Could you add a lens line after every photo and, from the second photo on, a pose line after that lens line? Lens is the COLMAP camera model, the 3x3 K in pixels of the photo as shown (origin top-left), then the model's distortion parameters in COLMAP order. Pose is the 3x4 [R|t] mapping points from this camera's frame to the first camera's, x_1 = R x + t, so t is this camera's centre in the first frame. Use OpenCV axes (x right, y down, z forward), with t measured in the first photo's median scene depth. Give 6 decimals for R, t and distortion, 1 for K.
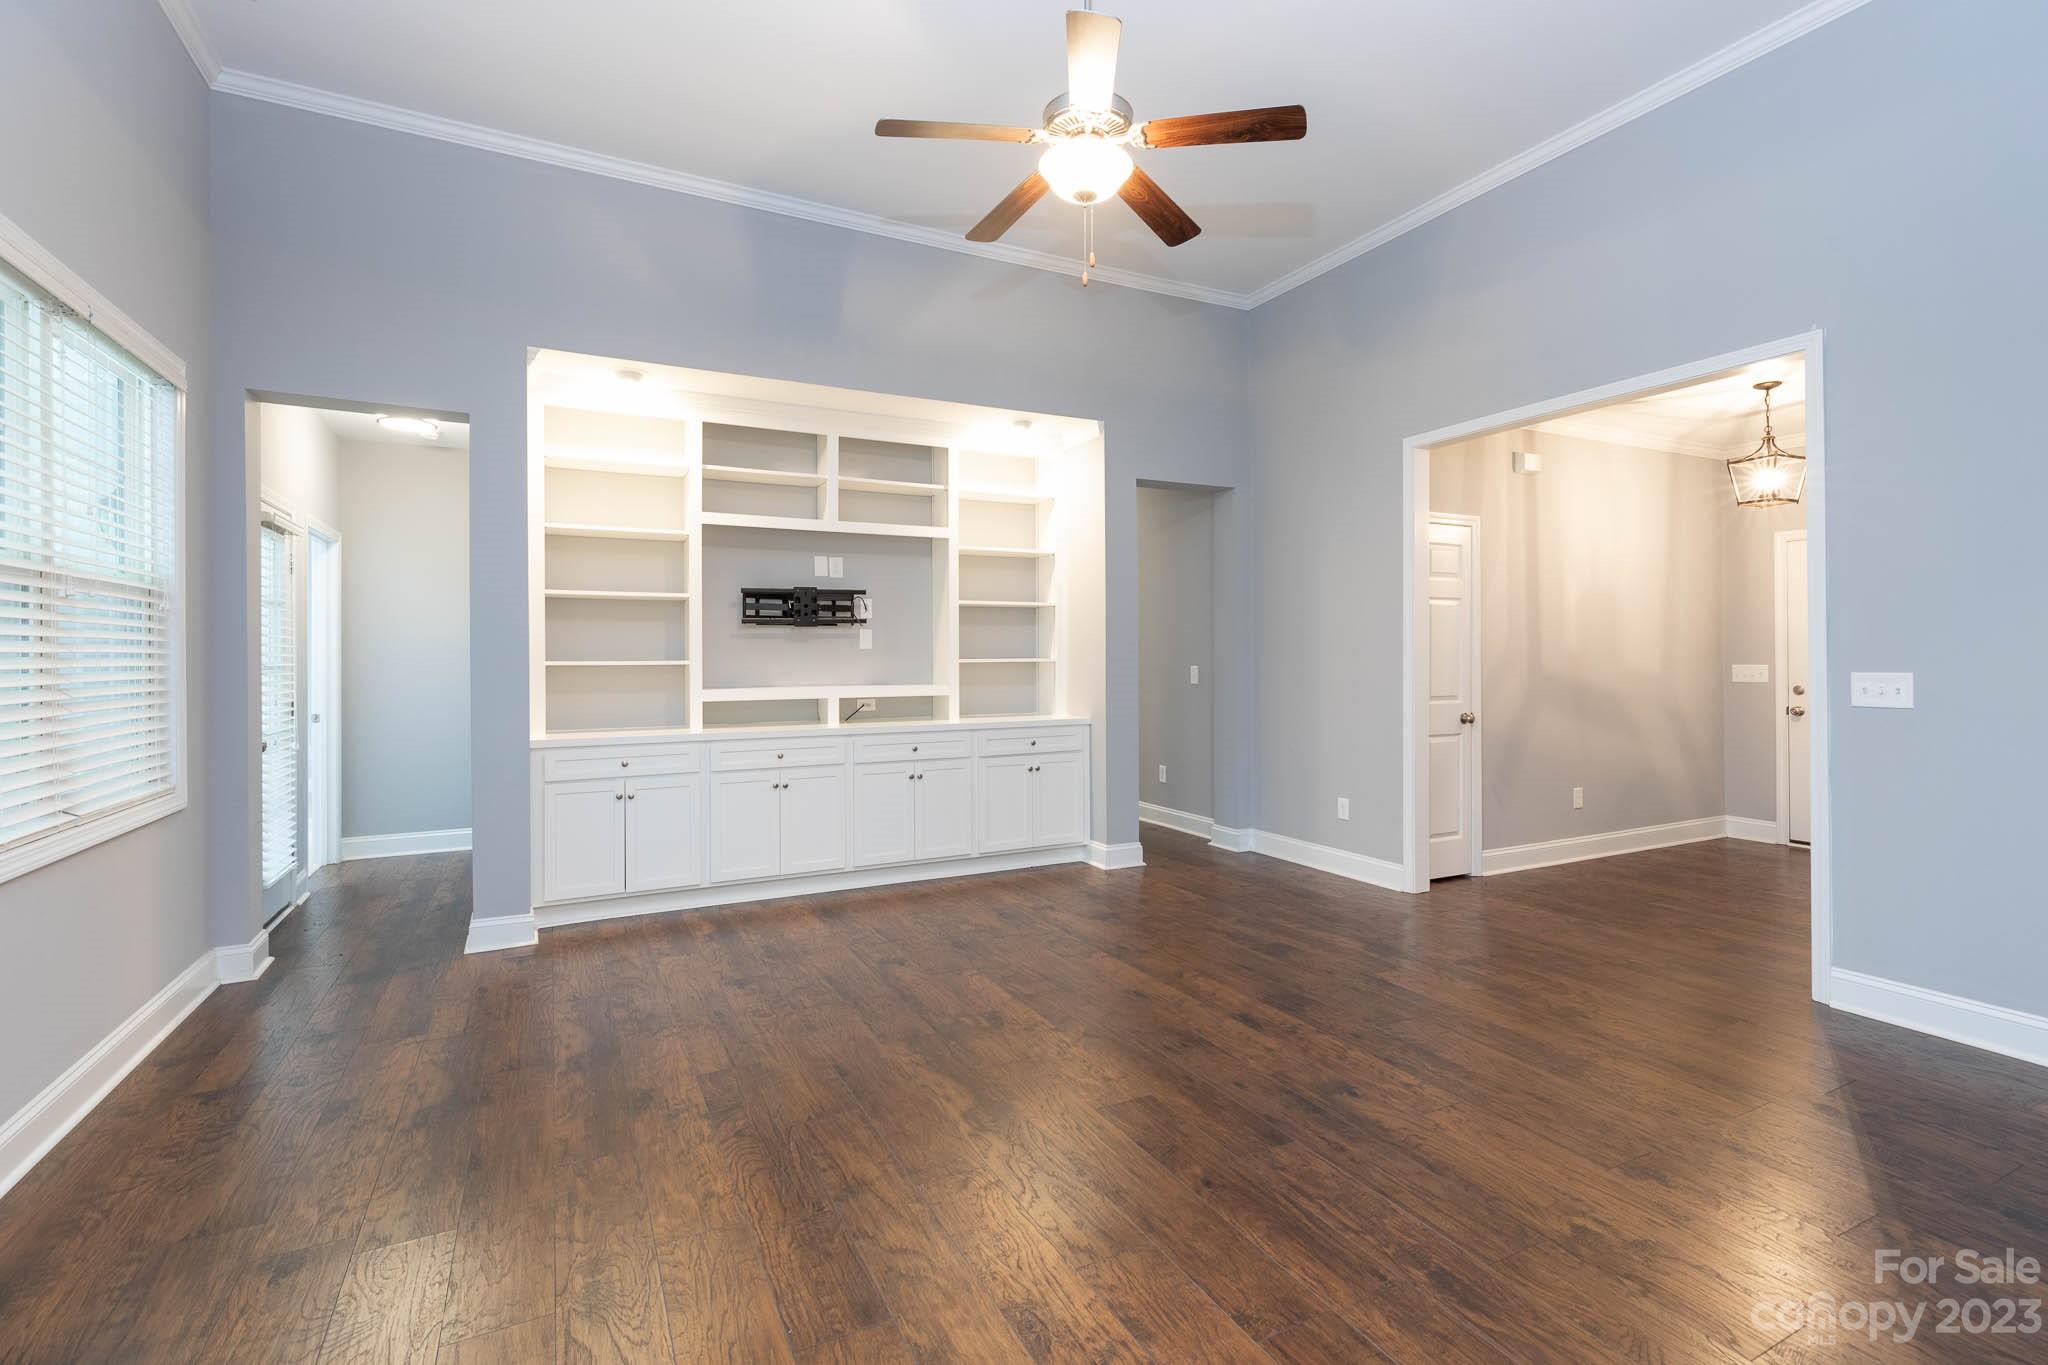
lens RADIAL K [[928.1, 0, 1014.7], [0, 928.1, 677.5], [0, 0, 1]] dist [-0.000617, -0.000950]
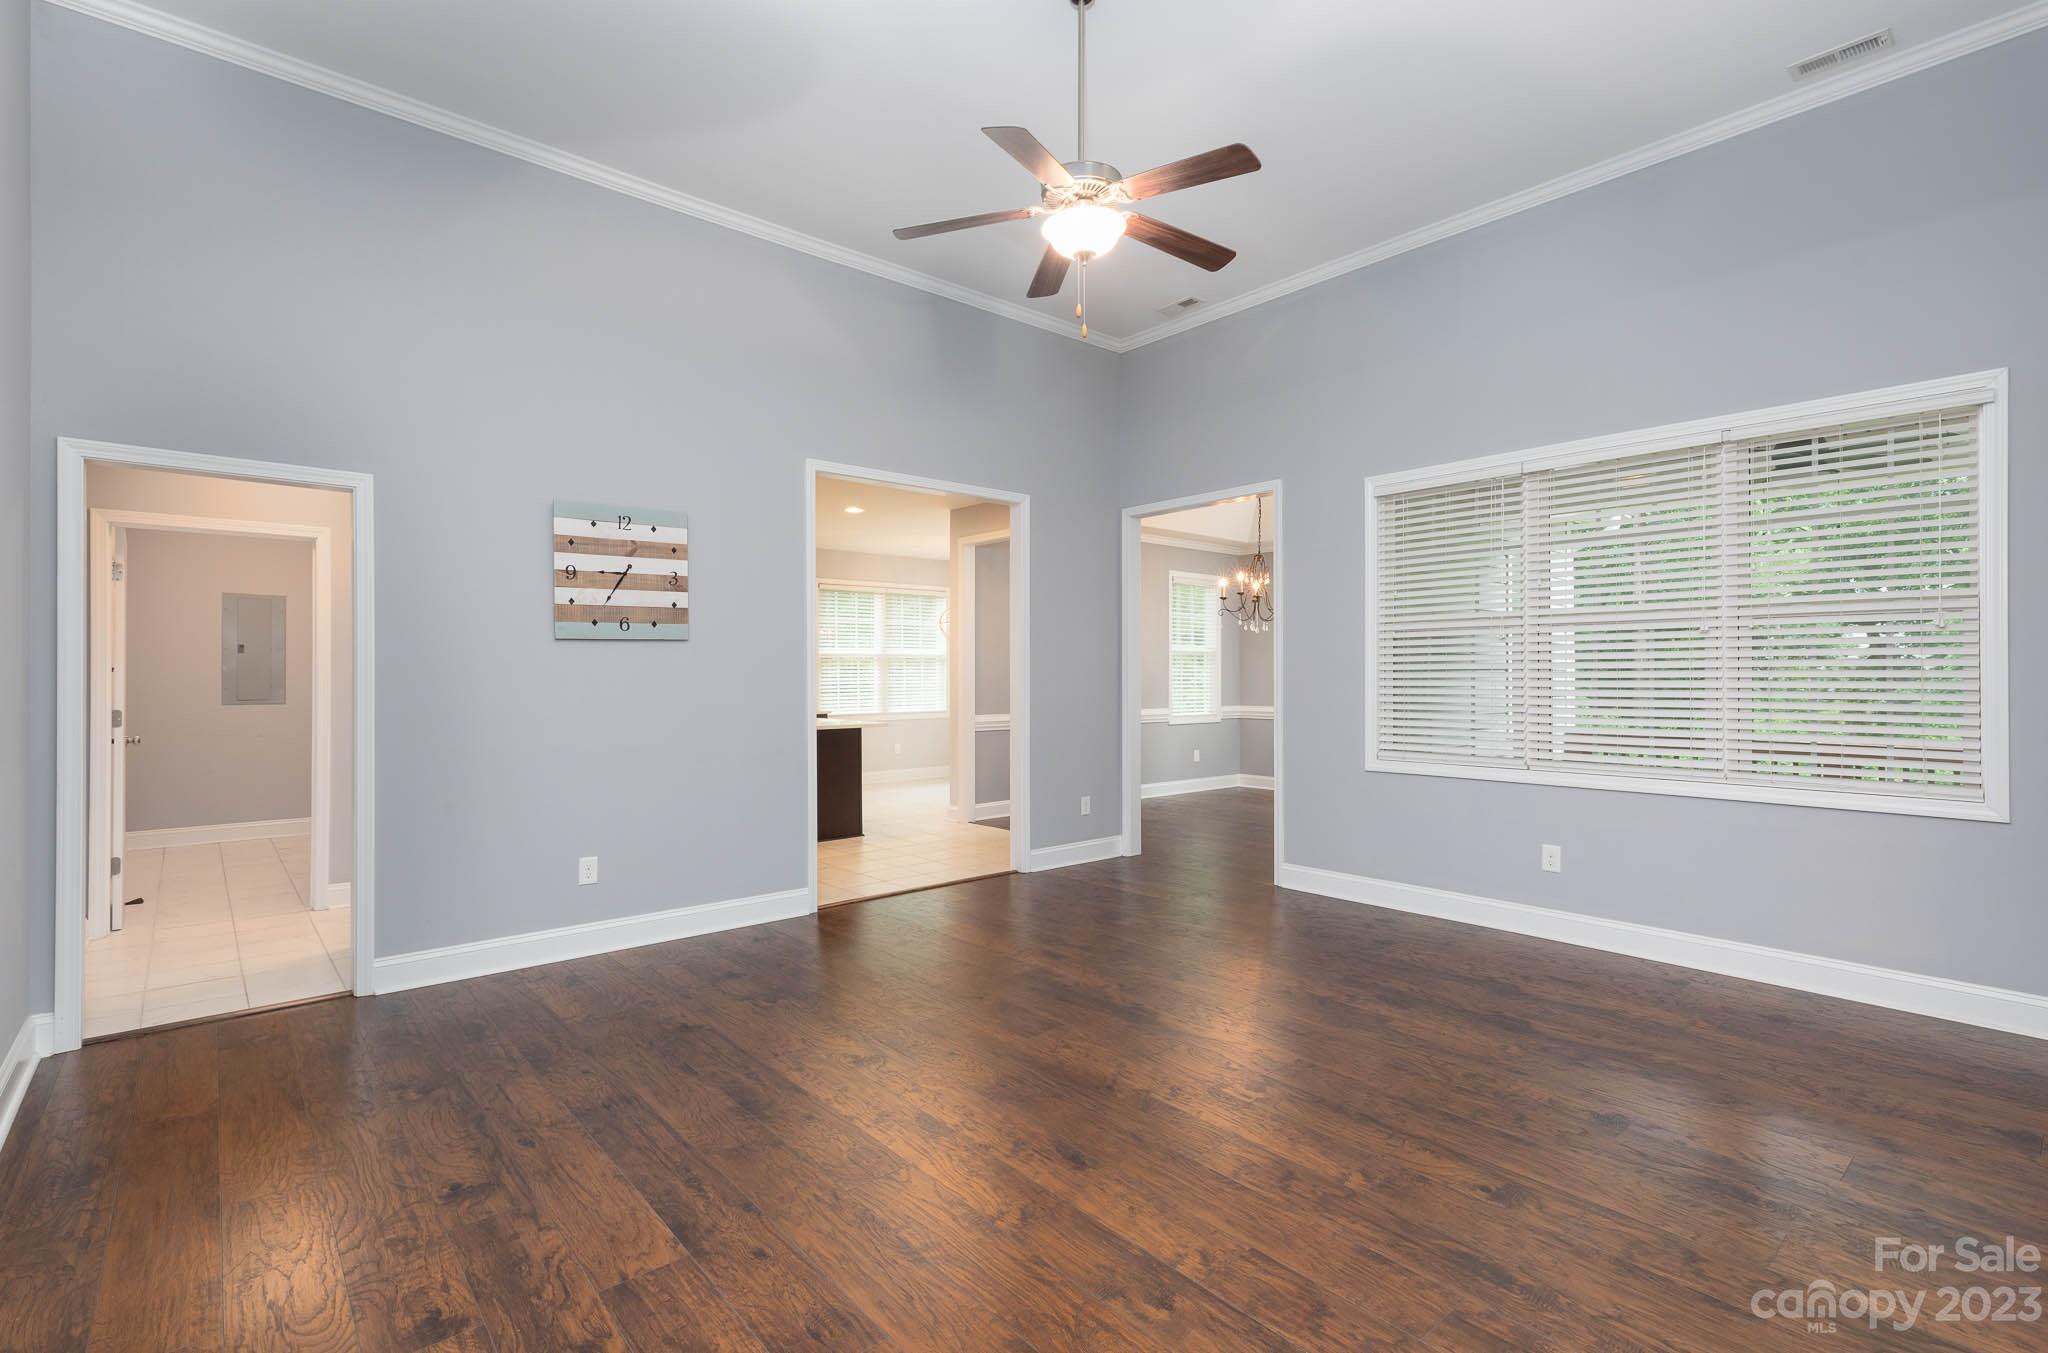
lens RADIAL K [[928.1, 0, 1025.0], [0, 928.1, 666.5], [0, 0, 1]] dist [-0.000617, -0.000950]
pose [[-0.969501, 0.002008, -0.245078, 0.336779], [-0.001494, 0.999899, 0.014104, -0.036757], [0.245082, 0.014040, -0.969401, 1.637135]]
